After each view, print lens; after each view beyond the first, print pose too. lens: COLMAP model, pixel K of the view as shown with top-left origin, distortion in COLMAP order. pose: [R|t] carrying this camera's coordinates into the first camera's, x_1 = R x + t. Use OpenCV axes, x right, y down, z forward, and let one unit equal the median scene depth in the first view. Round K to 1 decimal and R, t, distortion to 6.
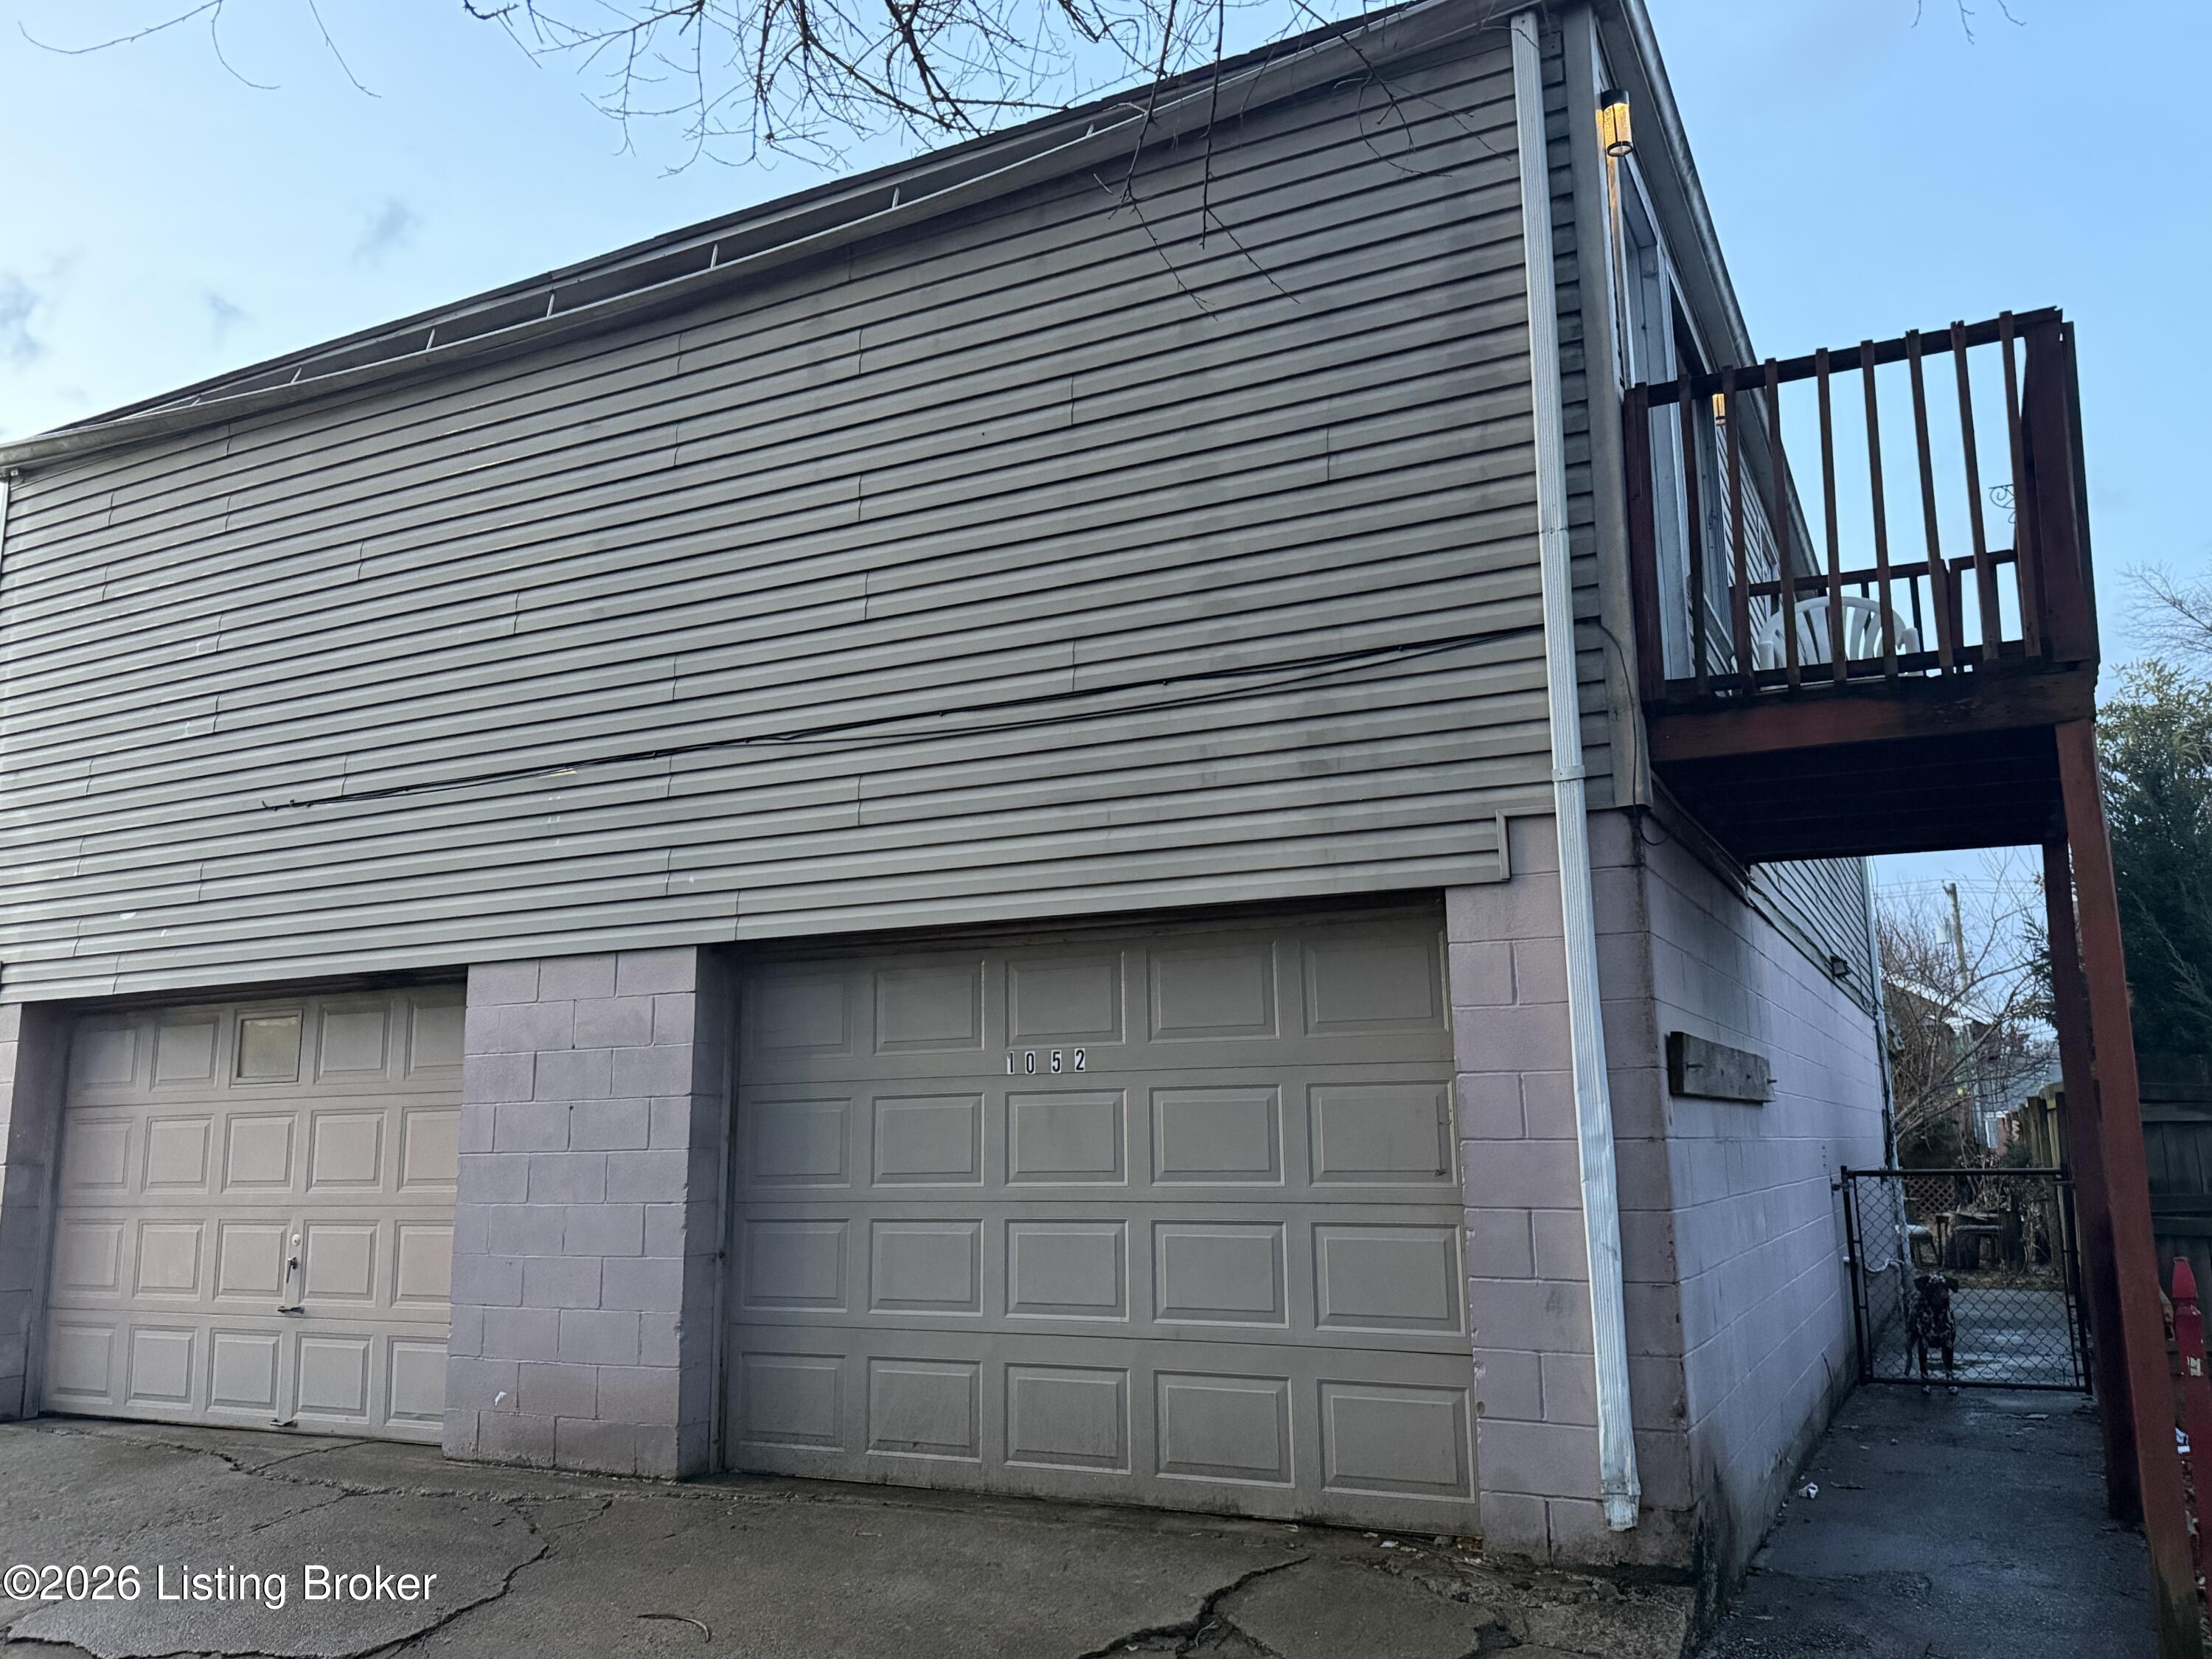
lens RADIAL K [[1704.8, 0, 1106.0], [0, 1704.8, 829.5], [0, 0, 1]] dist [0.099333, -0.170583]
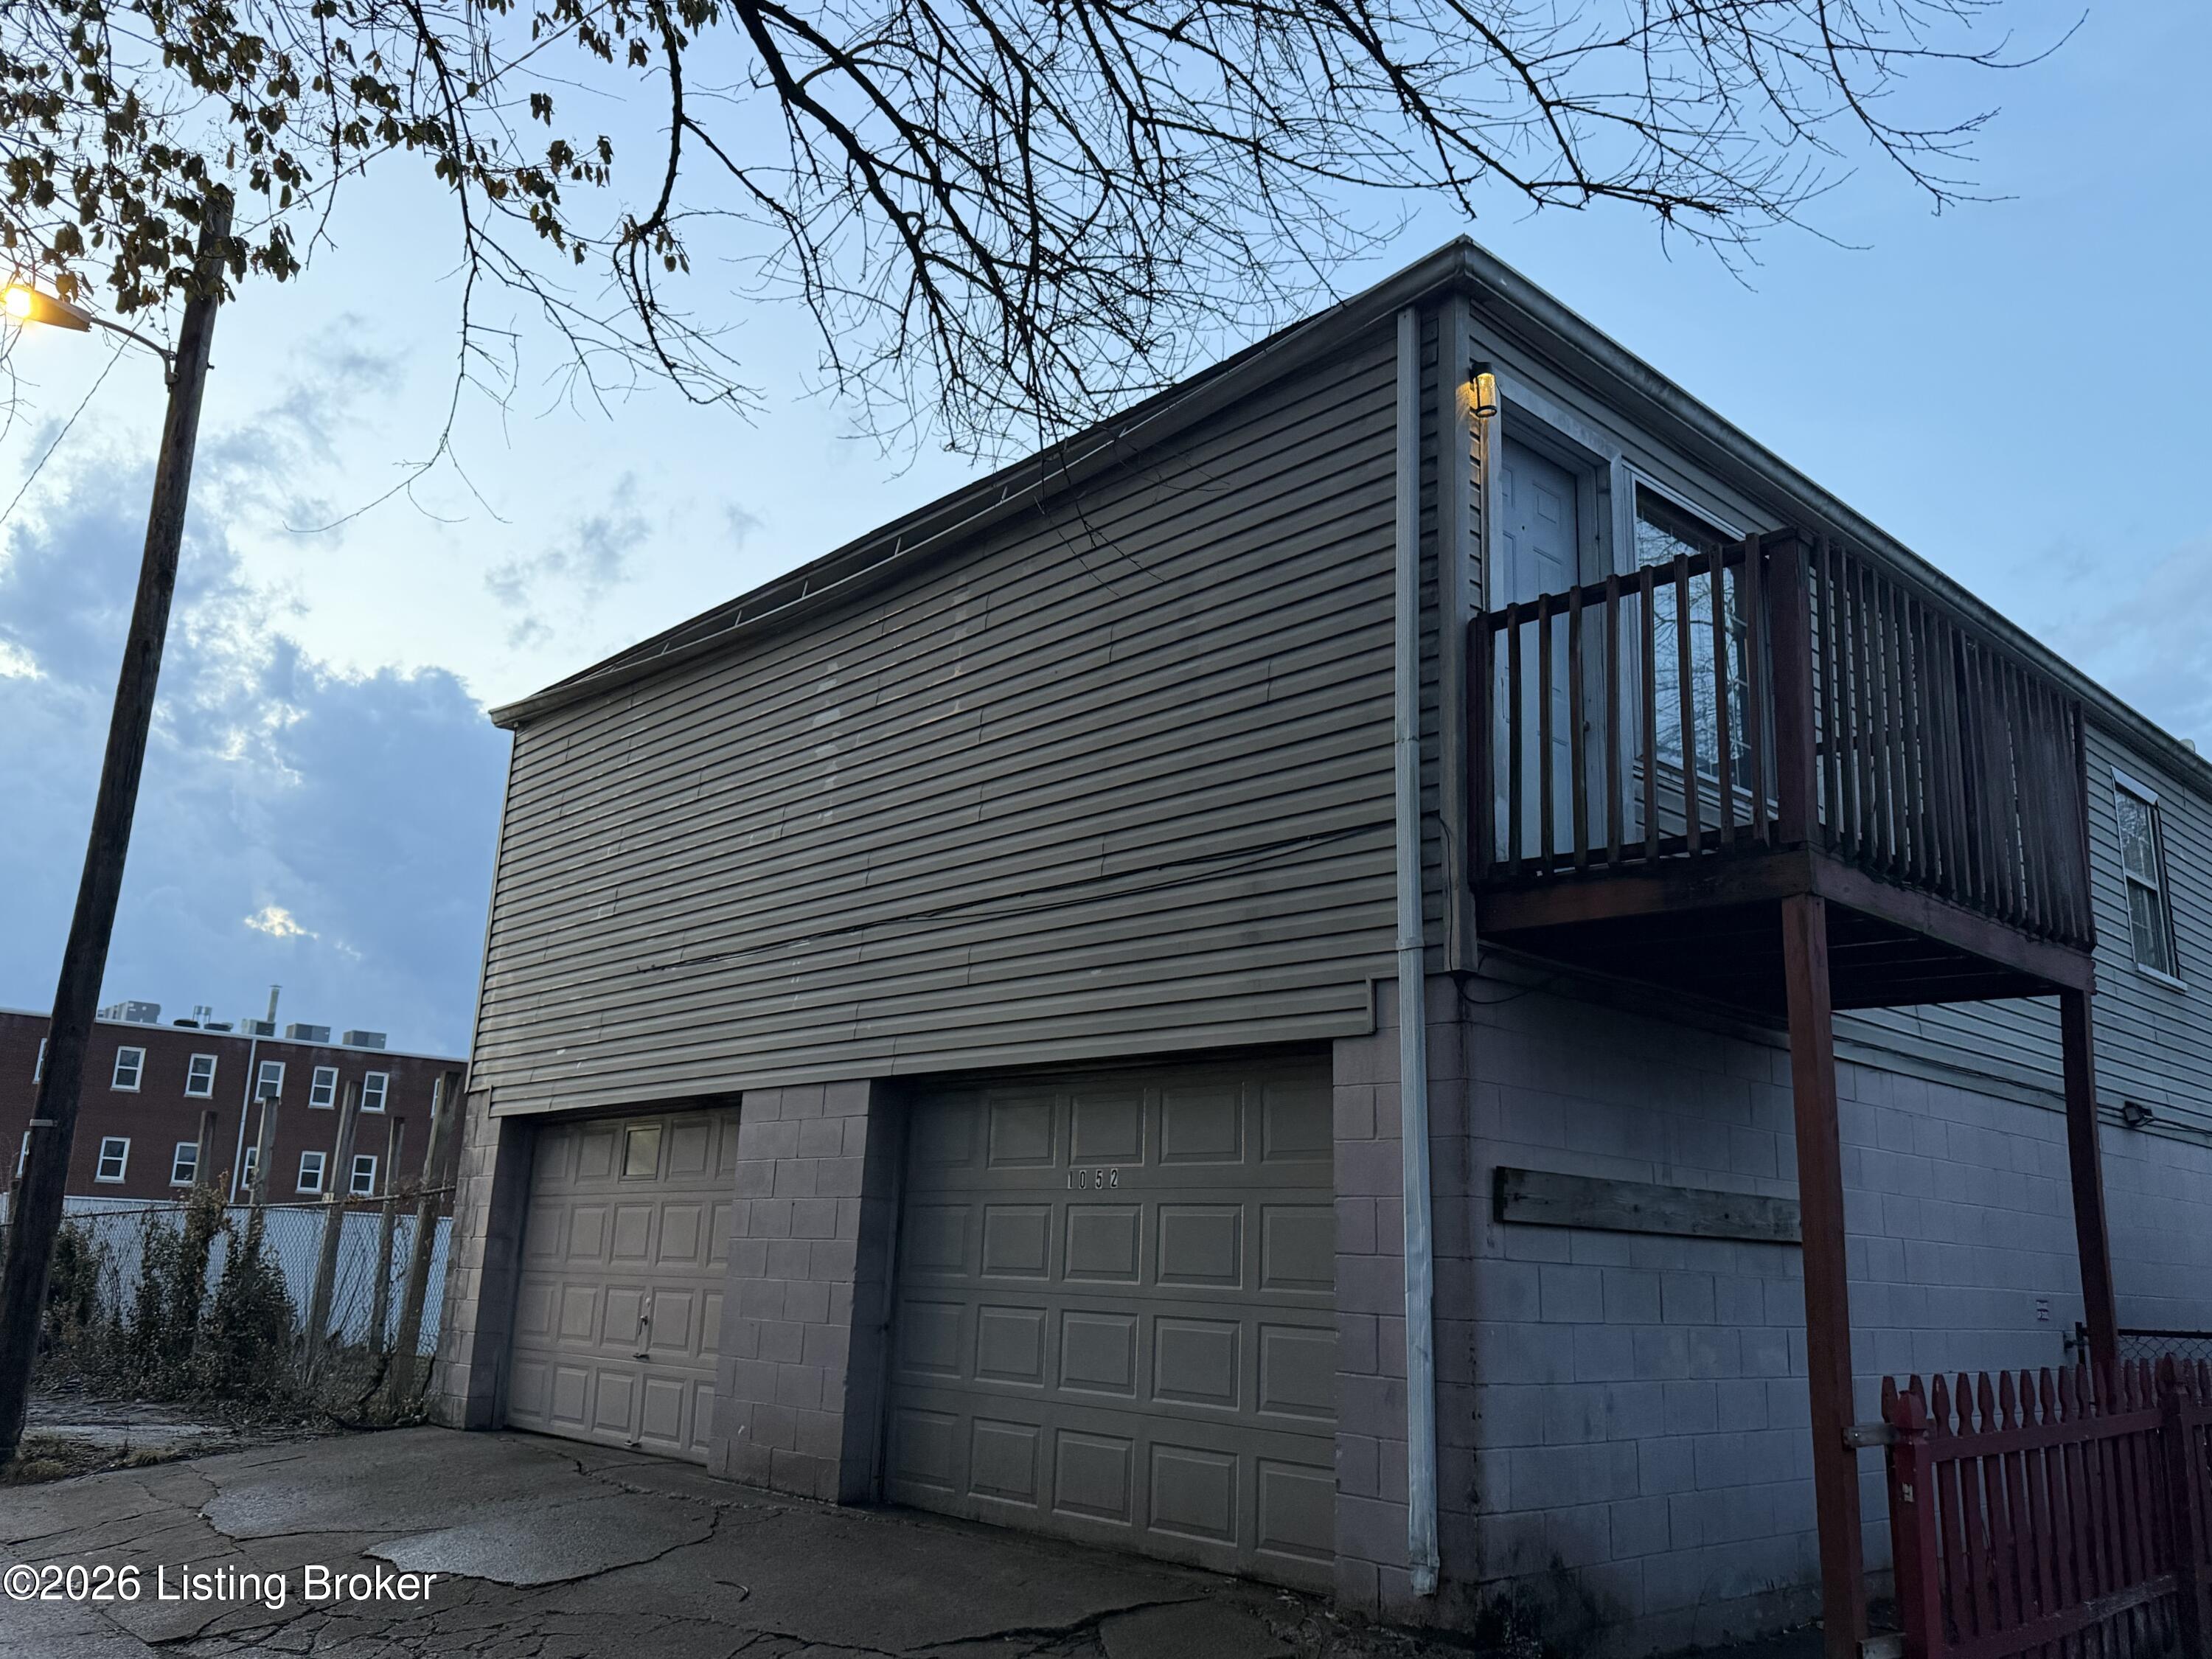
lens RADIAL K [[1704.8, 0, 1106.0], [0, 1704.8, 829.5], [0, 0, 1]] dist [0.099333, -0.170583]
pose [[0.936765, -0.039654, -0.347705, 0.408476], [0.014270, 0.997061, -0.075265, -0.021219], [0.349668, 0.065544, 0.934578, -0.157933]]
